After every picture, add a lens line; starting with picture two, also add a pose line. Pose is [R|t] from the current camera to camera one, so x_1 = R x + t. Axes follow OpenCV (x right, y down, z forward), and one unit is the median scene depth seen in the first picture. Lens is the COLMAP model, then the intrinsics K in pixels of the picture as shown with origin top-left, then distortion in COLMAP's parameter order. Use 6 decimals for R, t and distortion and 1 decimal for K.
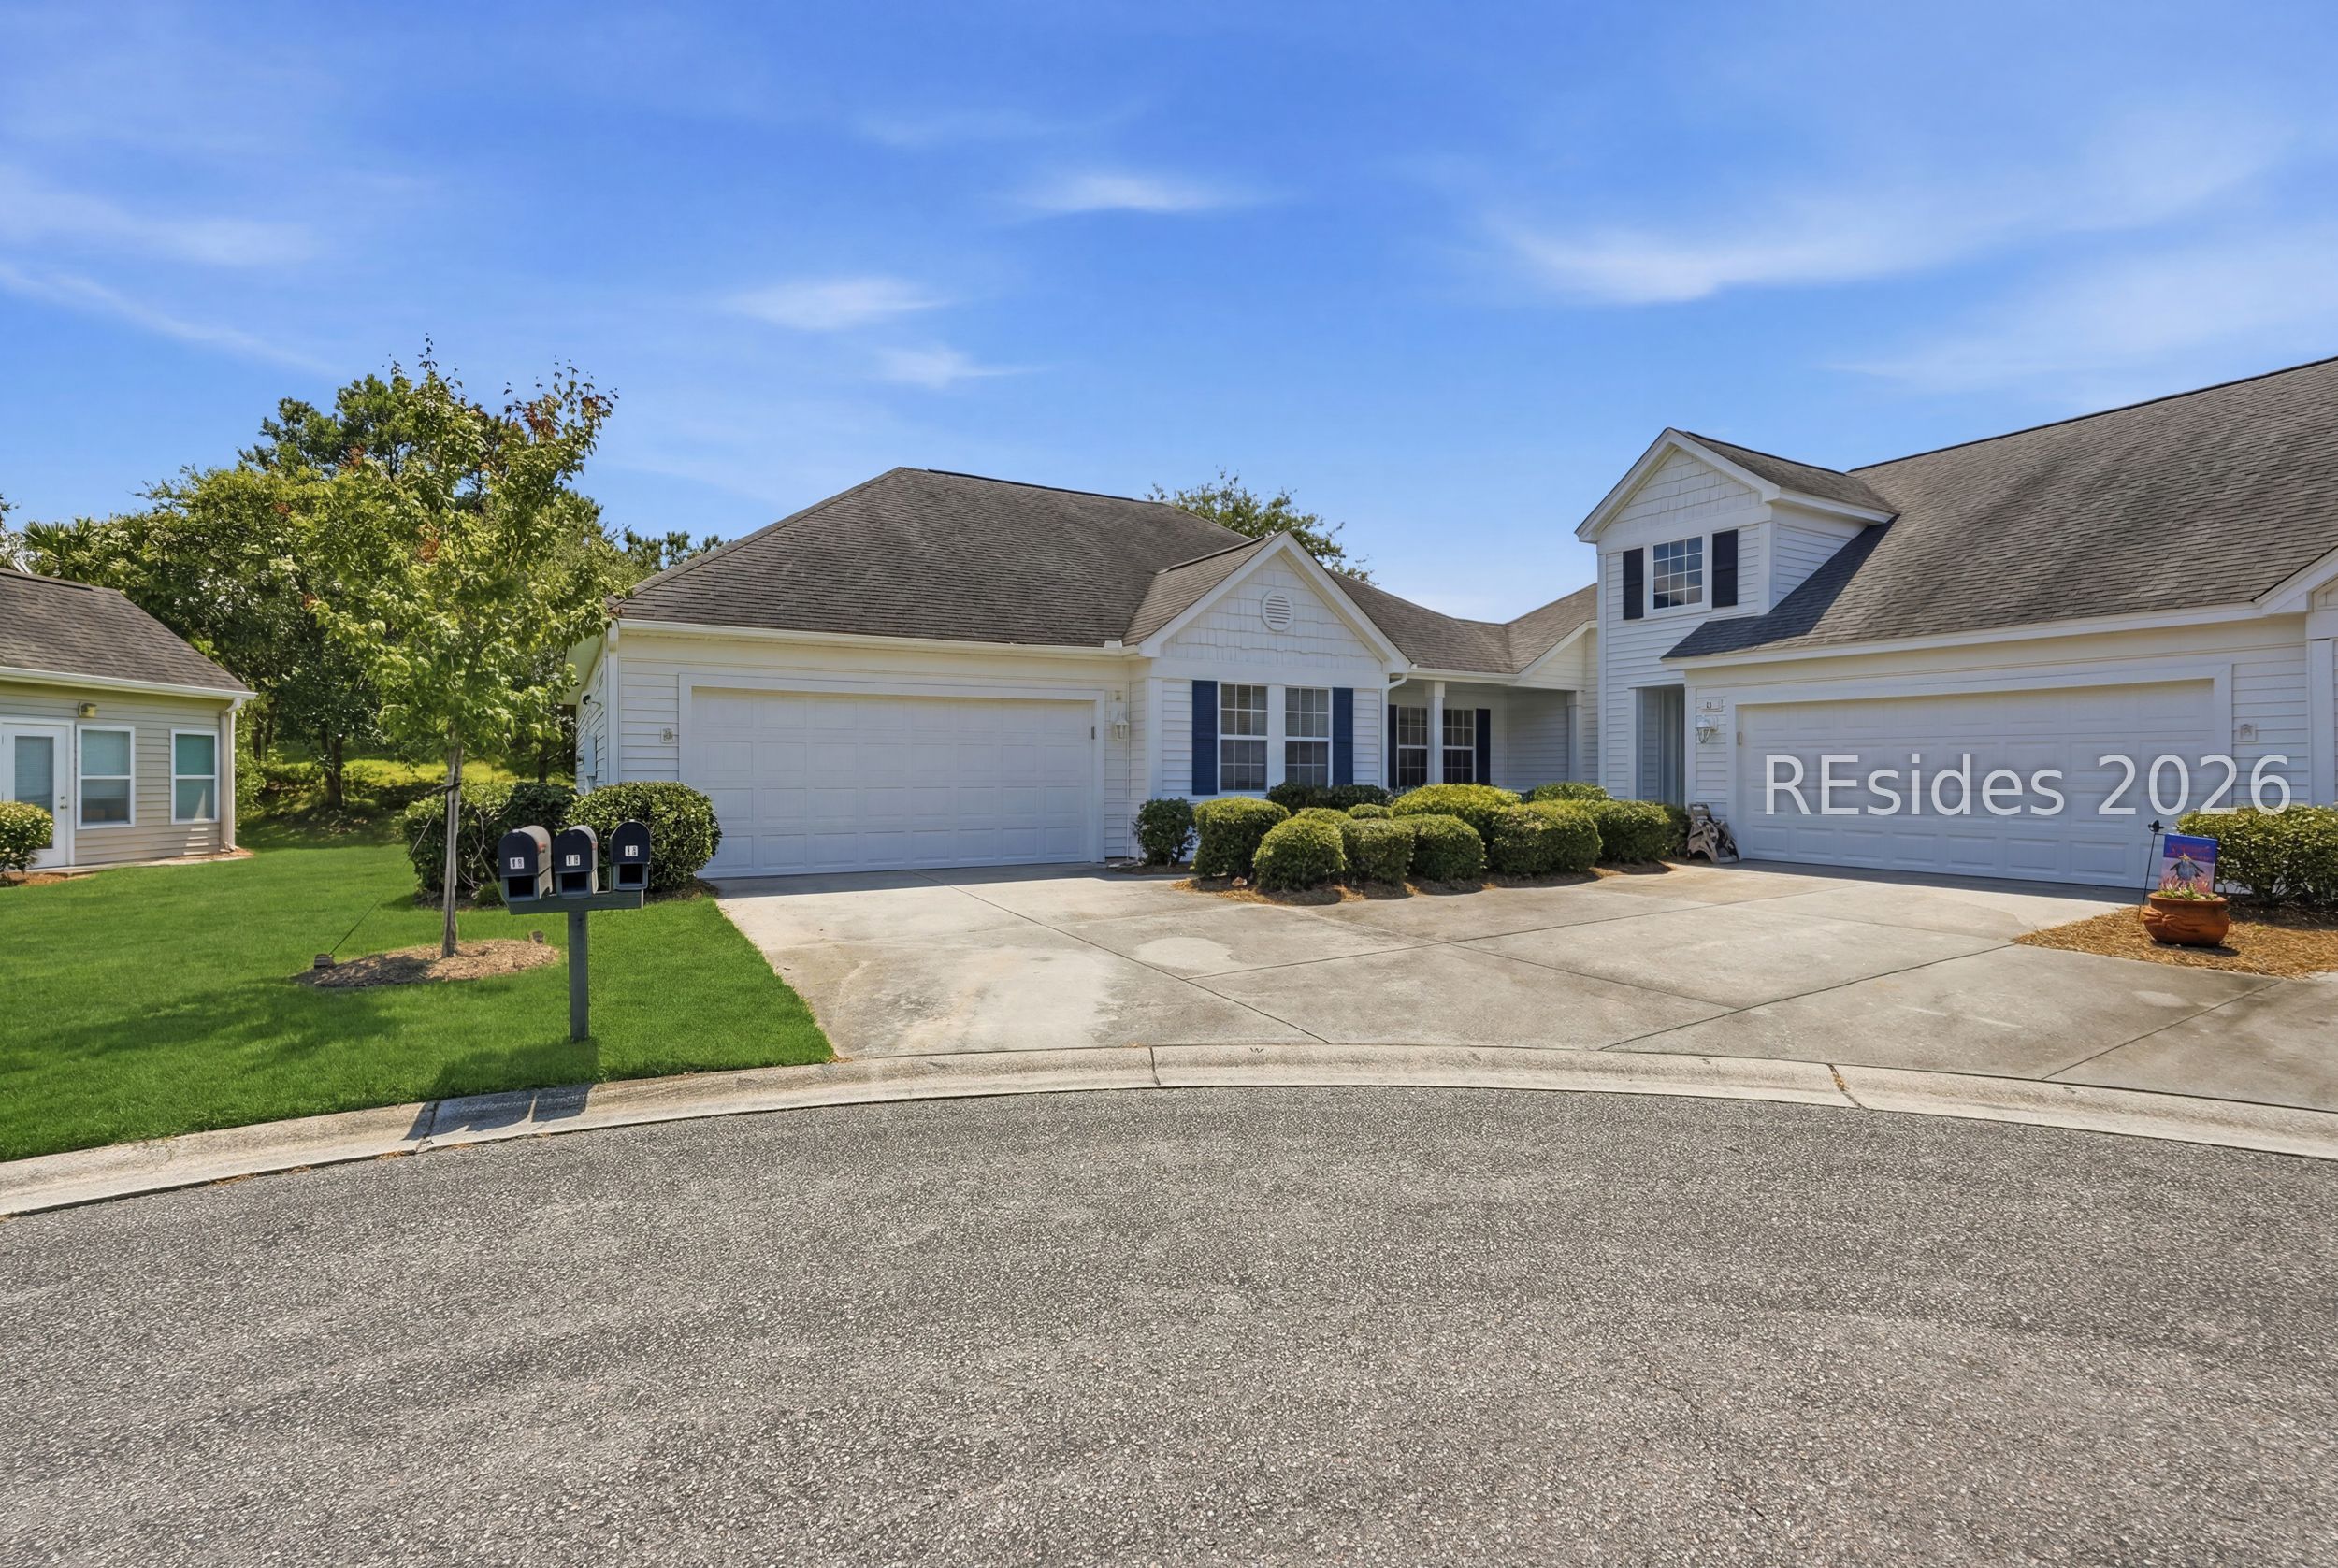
lens RADIAL K [[1036.2, 0, 1169.0], [0, 1036.2, 784.0], [0, 0, 1]] dist [-0.028422, 0.016599]
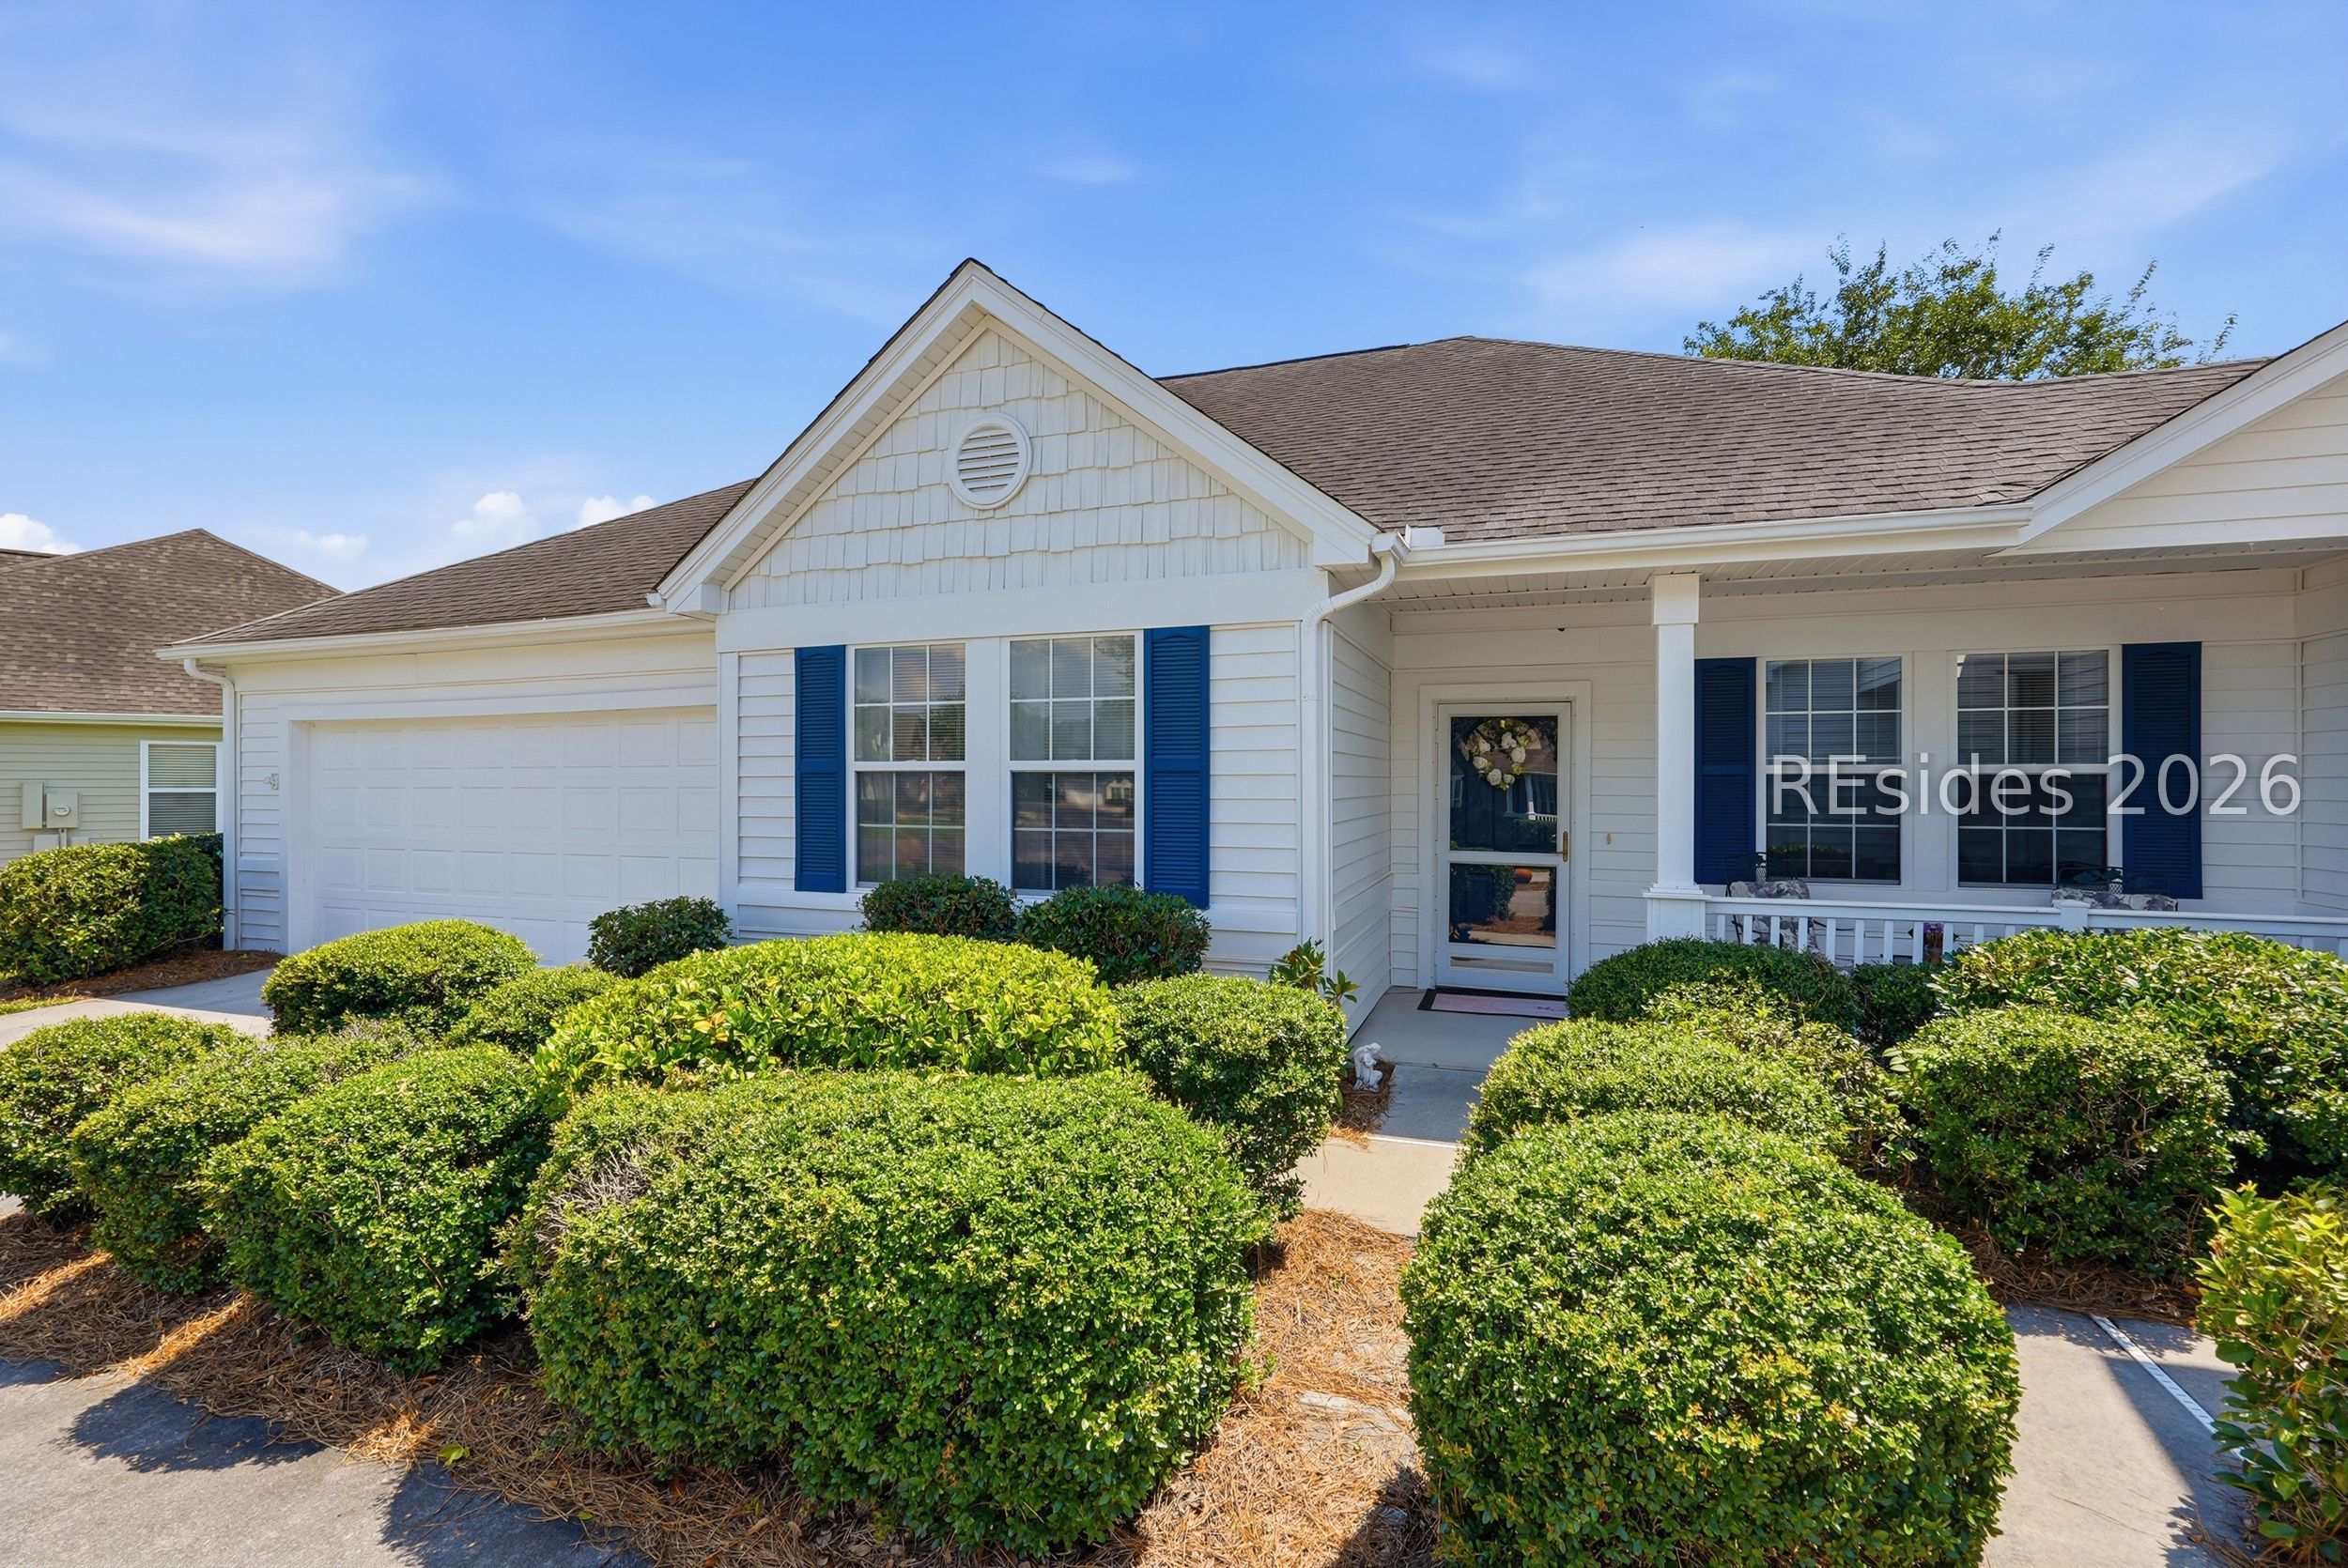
lens RADIAL K [[1040.5, 0, 1174.0], [0, 1040.5, 784.0], [0, 0, 1]] dist [-0.028422, 0.016599]
pose [[0.660210, -0.001577, -0.751080, 0.465740], [-0.009052, 0.999908, -0.010057, -0.033087], [0.751027, 0.013438, 0.660135, 0.771959]]
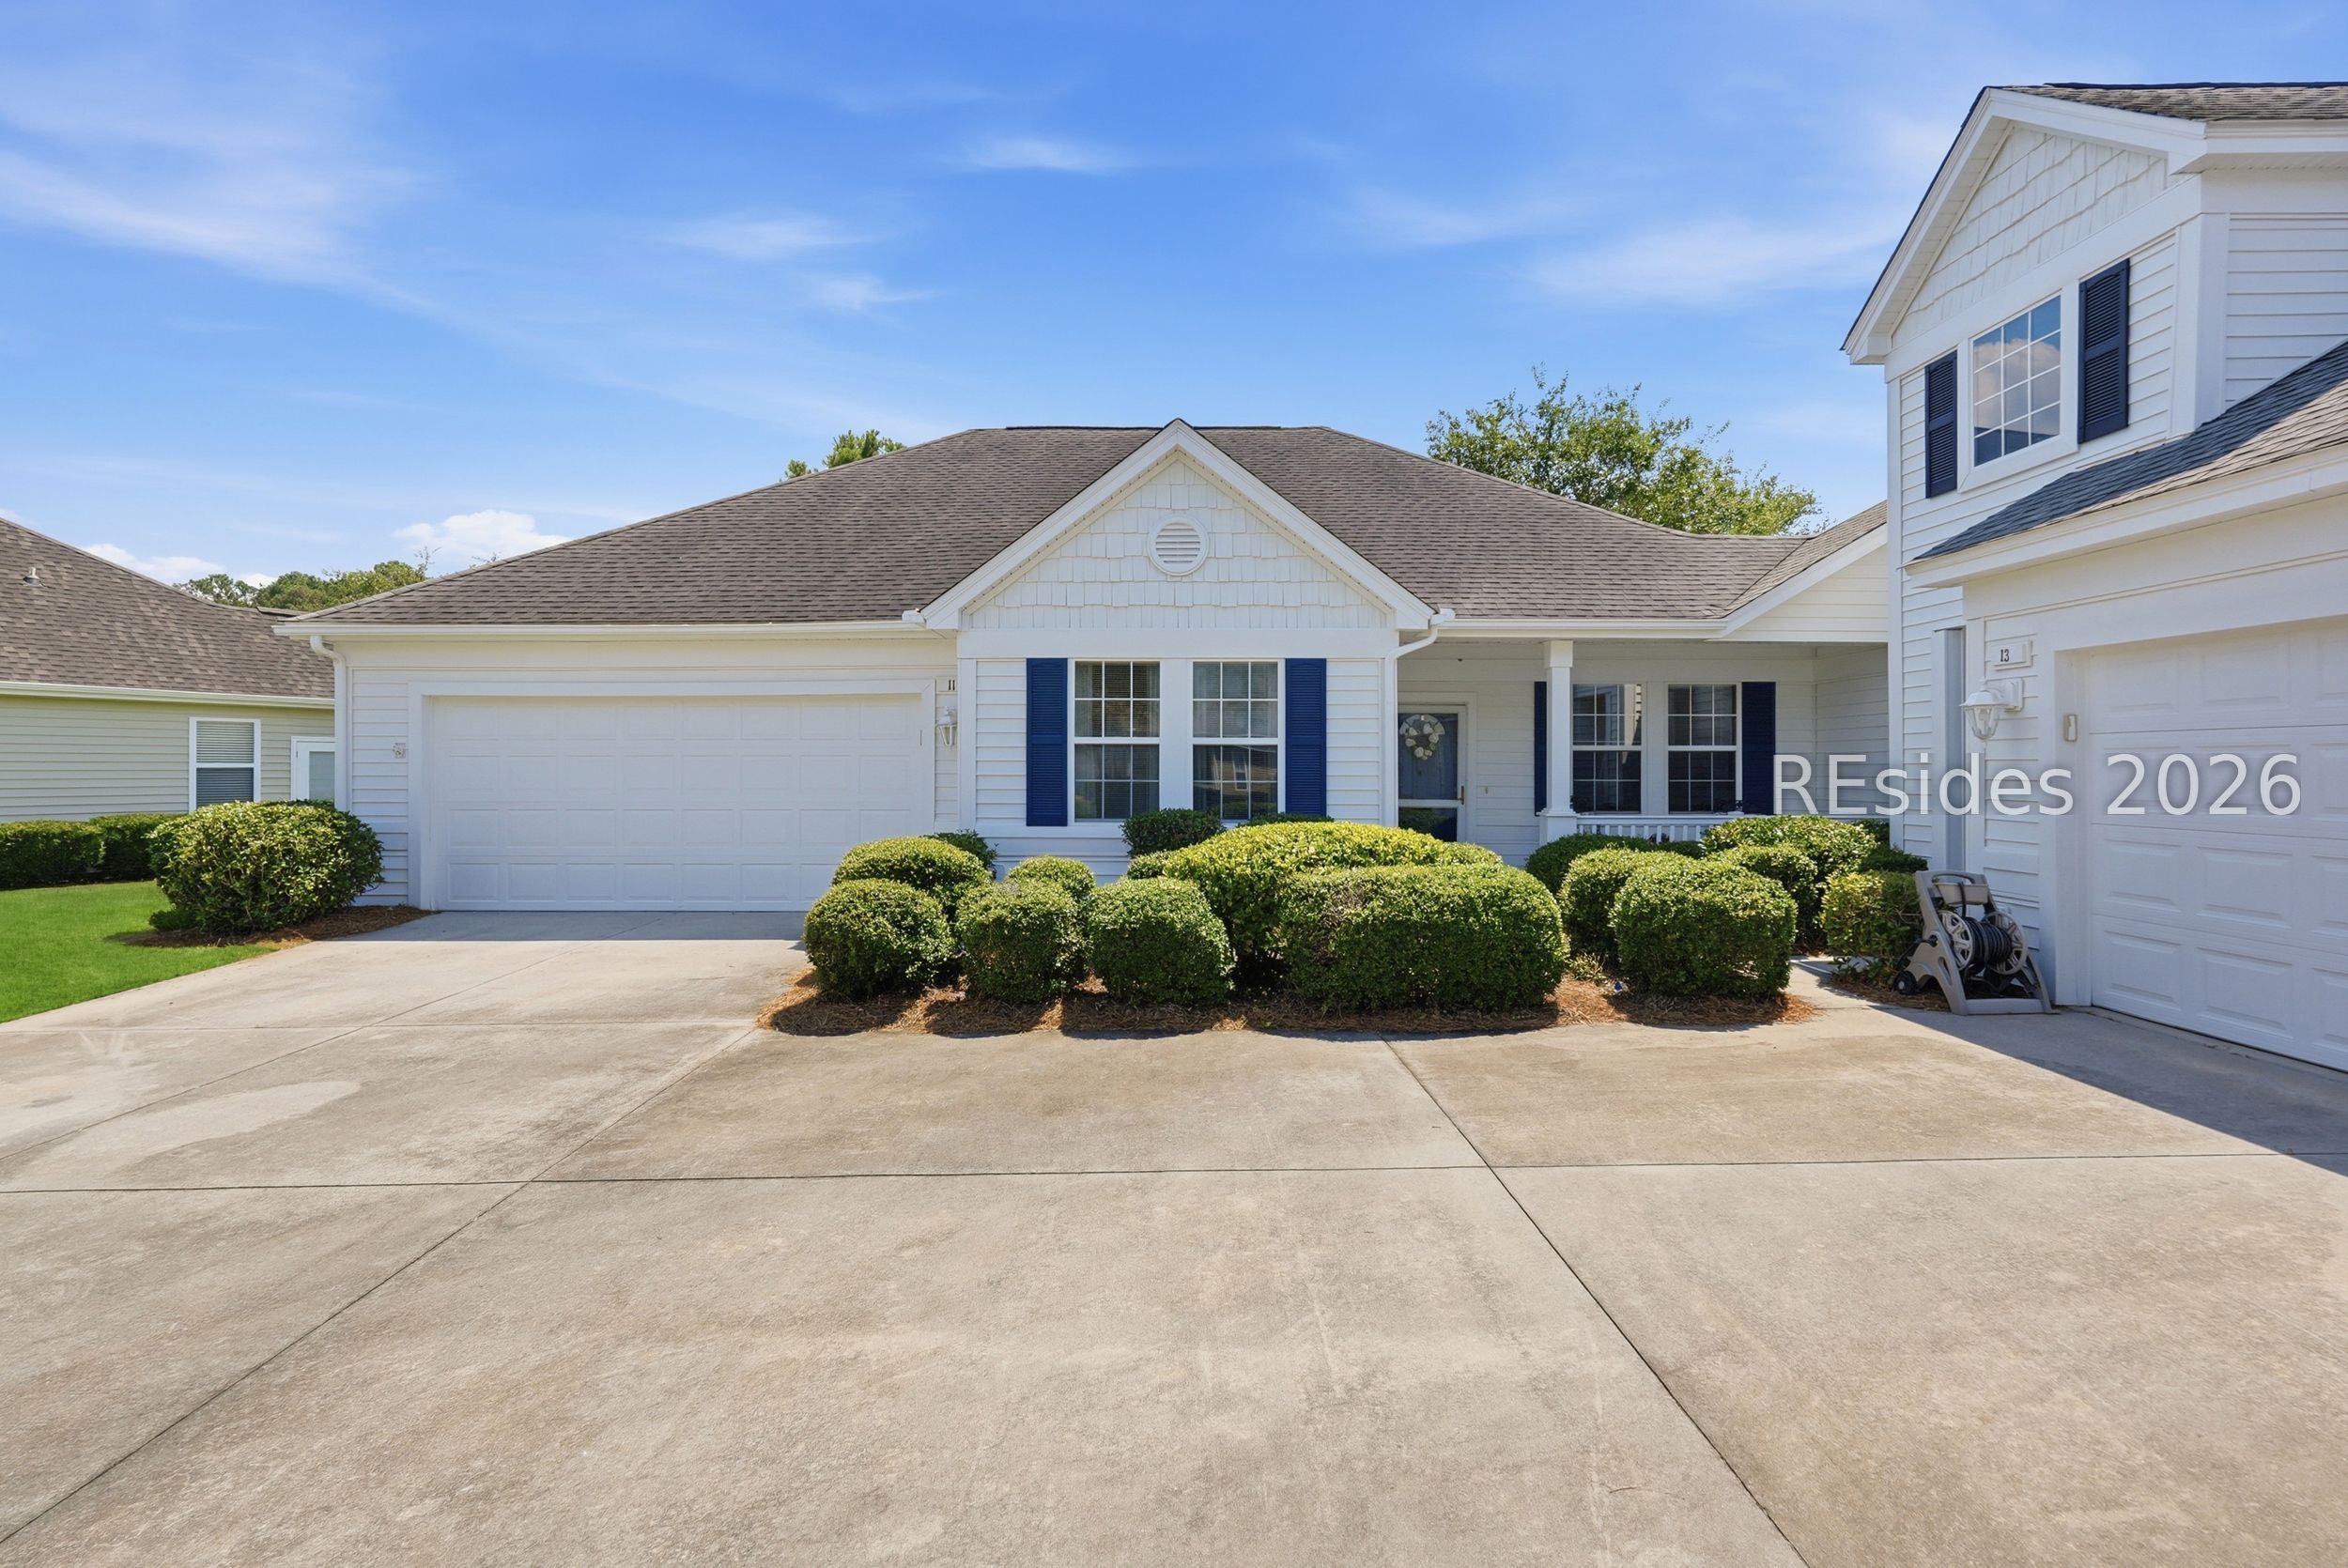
lens RADIAL K [[1083.8, 0, 1173.5], [0, 1083.8, 779.8], [0, 0, 1]] dist [-0.031058, 0.016883]
pose [[0.866303, 0.004328, -0.499500, 0.439630], [-0.007196, 0.999967, -0.003816, -0.016930], [0.499467, 0.006901, 0.866306, 0.403441]]
